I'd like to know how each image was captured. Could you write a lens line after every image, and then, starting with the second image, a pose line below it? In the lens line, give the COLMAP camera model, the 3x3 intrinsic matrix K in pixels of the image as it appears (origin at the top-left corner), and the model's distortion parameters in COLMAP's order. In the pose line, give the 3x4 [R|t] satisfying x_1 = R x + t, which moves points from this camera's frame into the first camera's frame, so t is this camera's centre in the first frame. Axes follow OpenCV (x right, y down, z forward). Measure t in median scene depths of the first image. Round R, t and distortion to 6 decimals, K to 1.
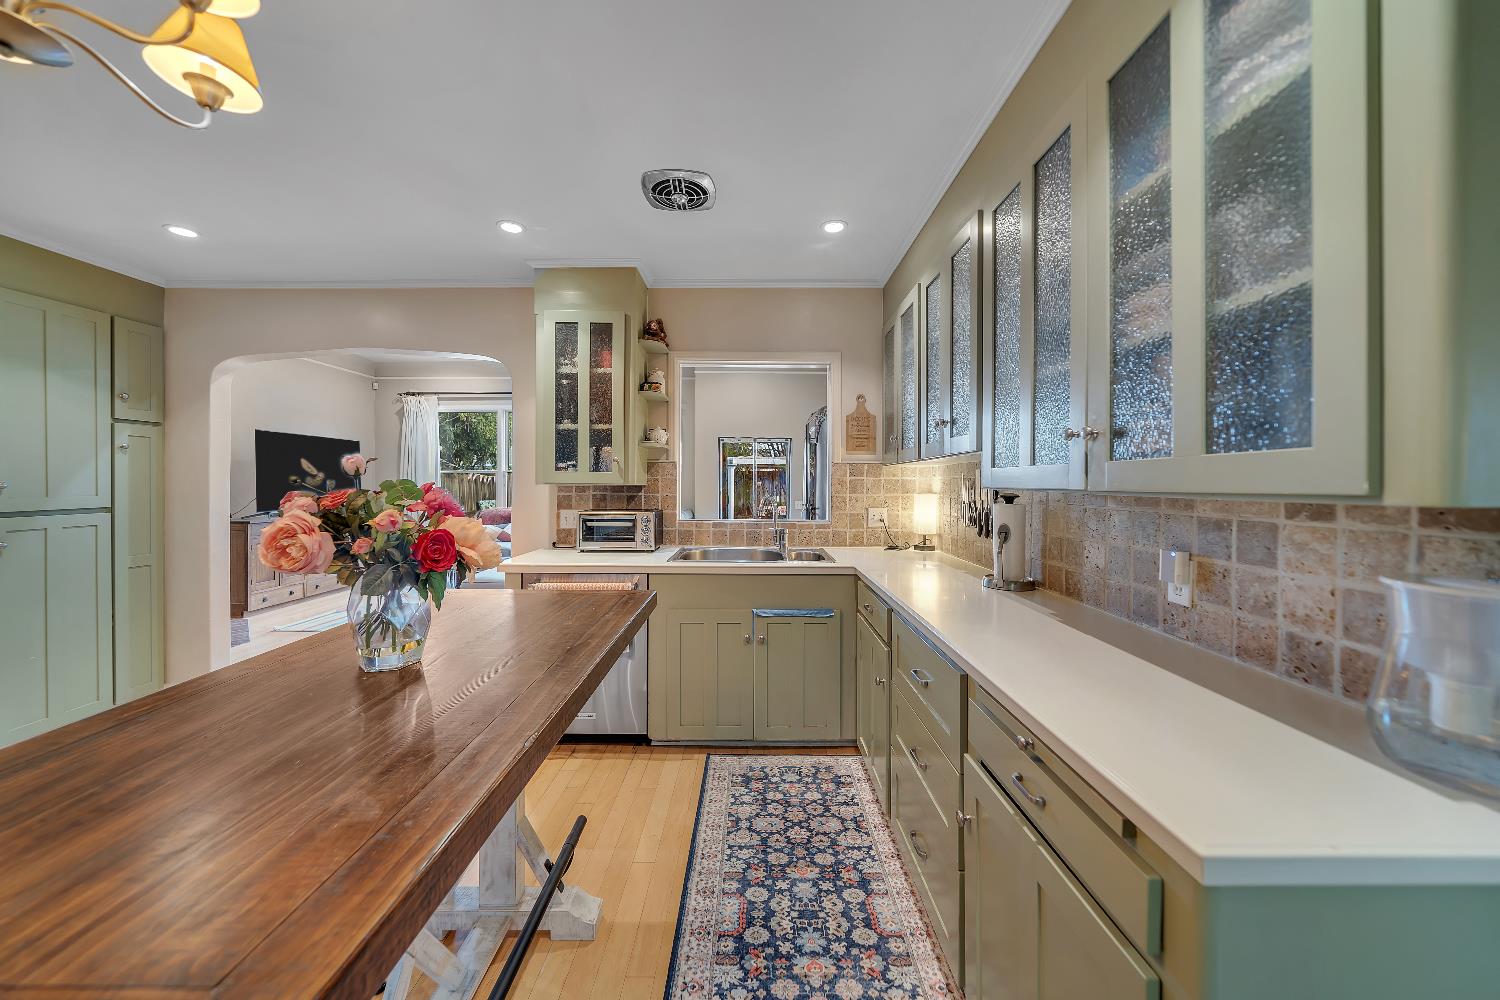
lens RADIAL K [[519.8, 0, 752.6], [0, 519.8, 484.6], [0, 0, 1]] dist [-0.005445, -0.000034]
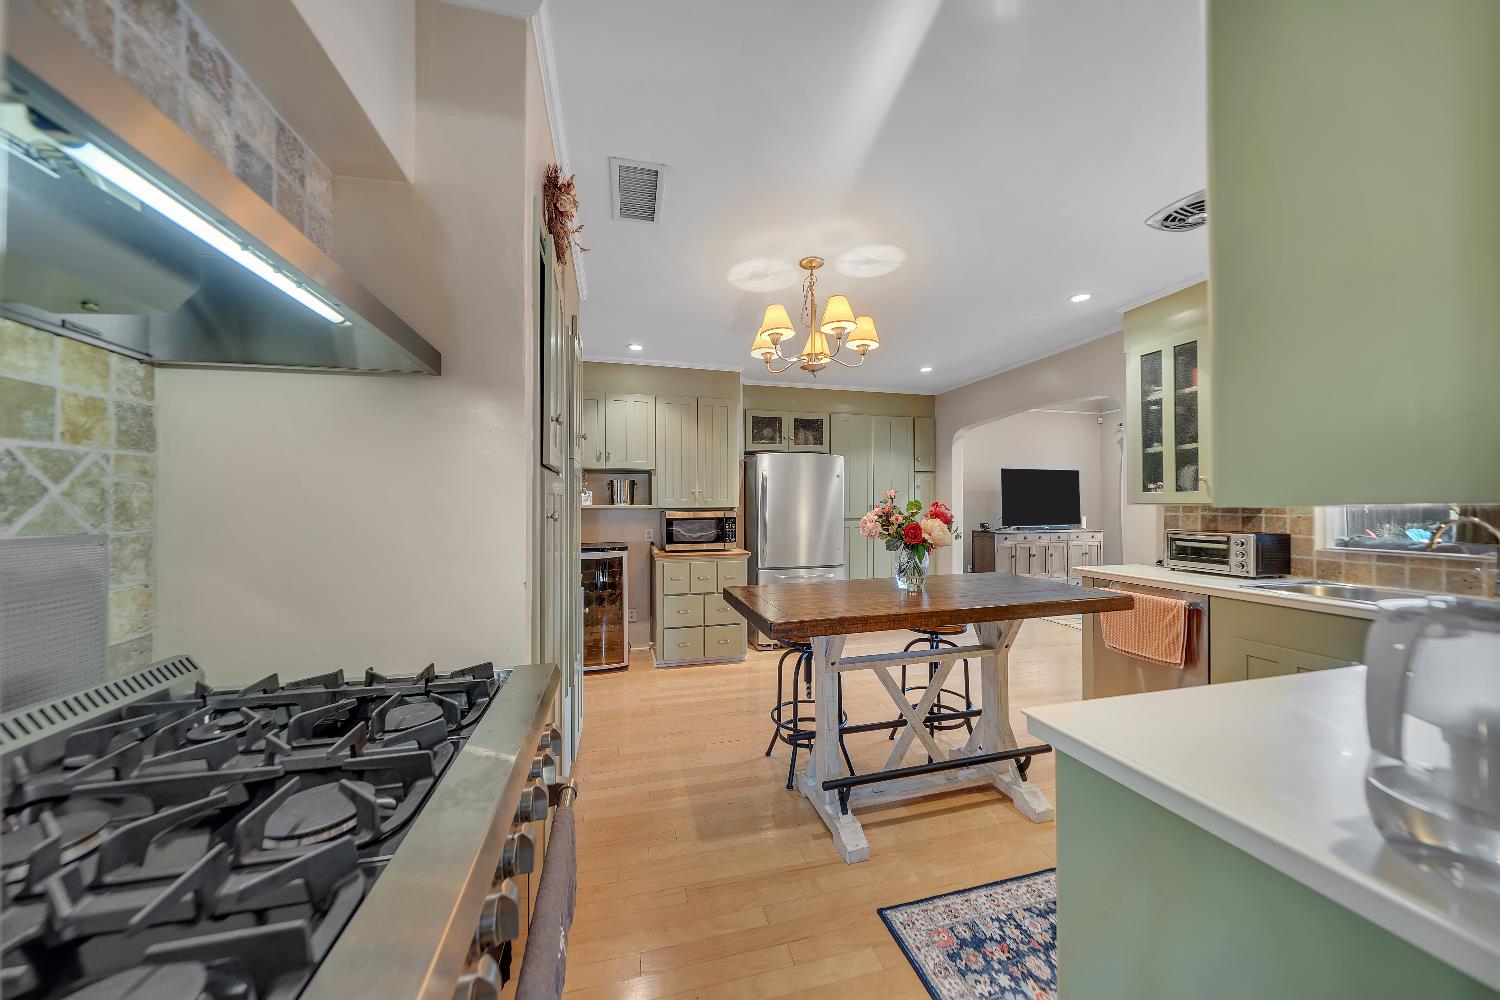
lens RADIAL K [[519.8, 0, 755.5], [0, 519.8, 499.8], [0, 0, 1]] dist [-0.005445, -0.000034]
pose [[0.255806, -0.015427, -0.966605, 0.454846], [-0.002071, 0.999862, -0.016506, 0.009470], [0.966726, 0.006224, 0.255739, -0.058832]]
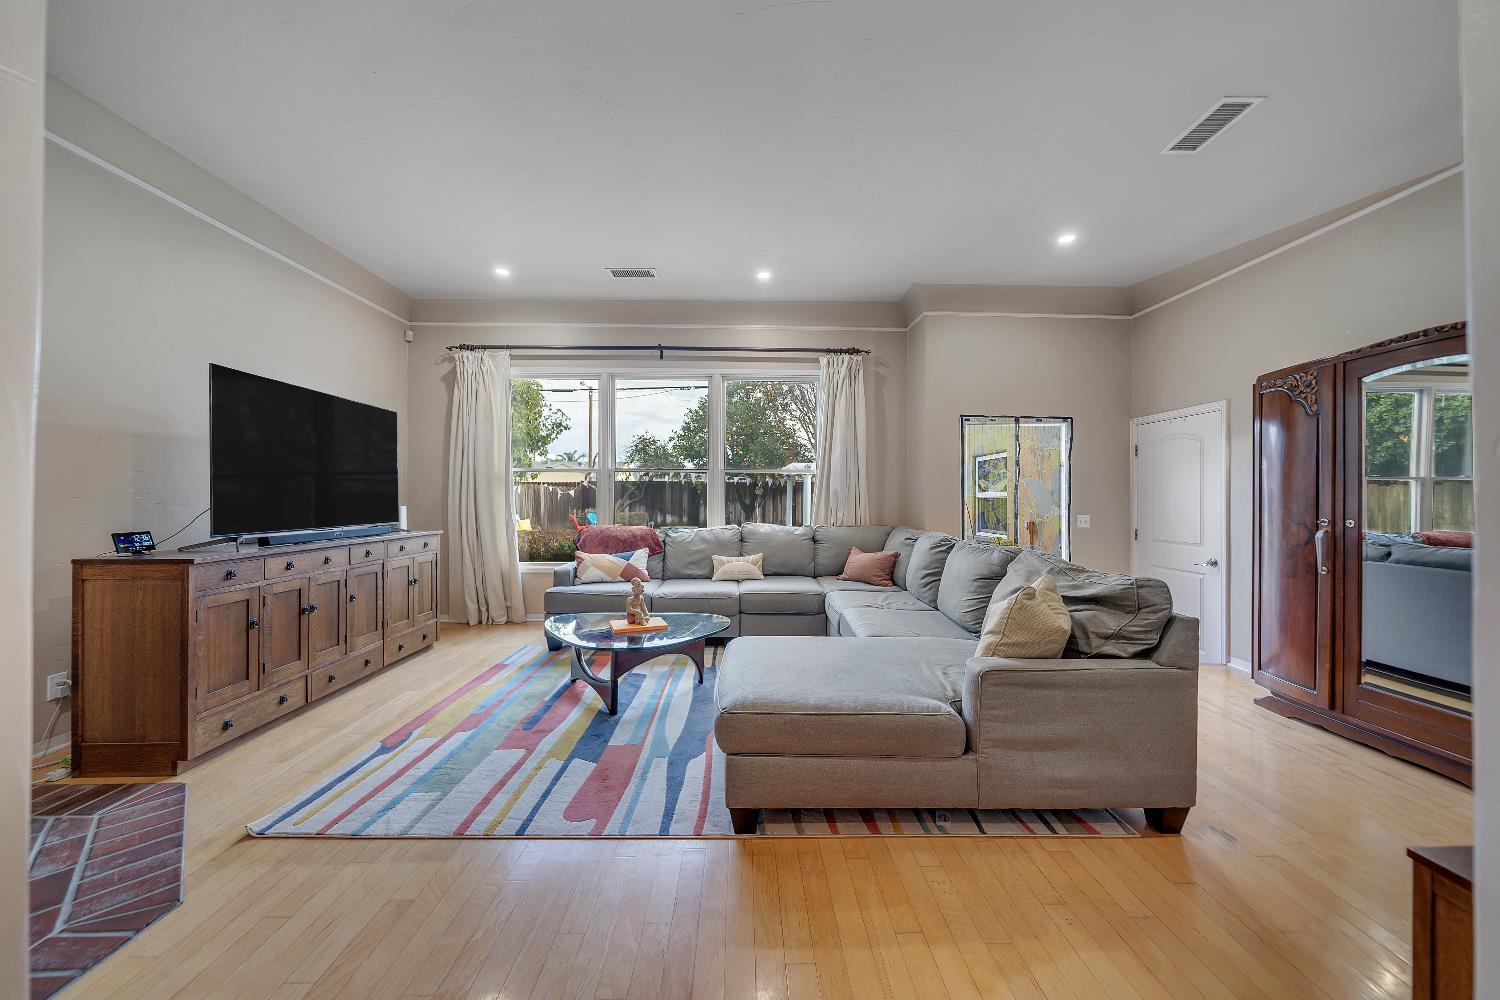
lens RADIAL K [[519.8, 0, 758.6], [0, 519.8, 497.0], [0, 0, 1]] dist [-0.005445, -0.000034]
pose [[0.998901, 0.005067, 0.046598, -0.834991], [-0.004689, 0.999955, -0.008200, 0.031195], [-0.046637, 0.007973, 0.998880, 0.876847]]
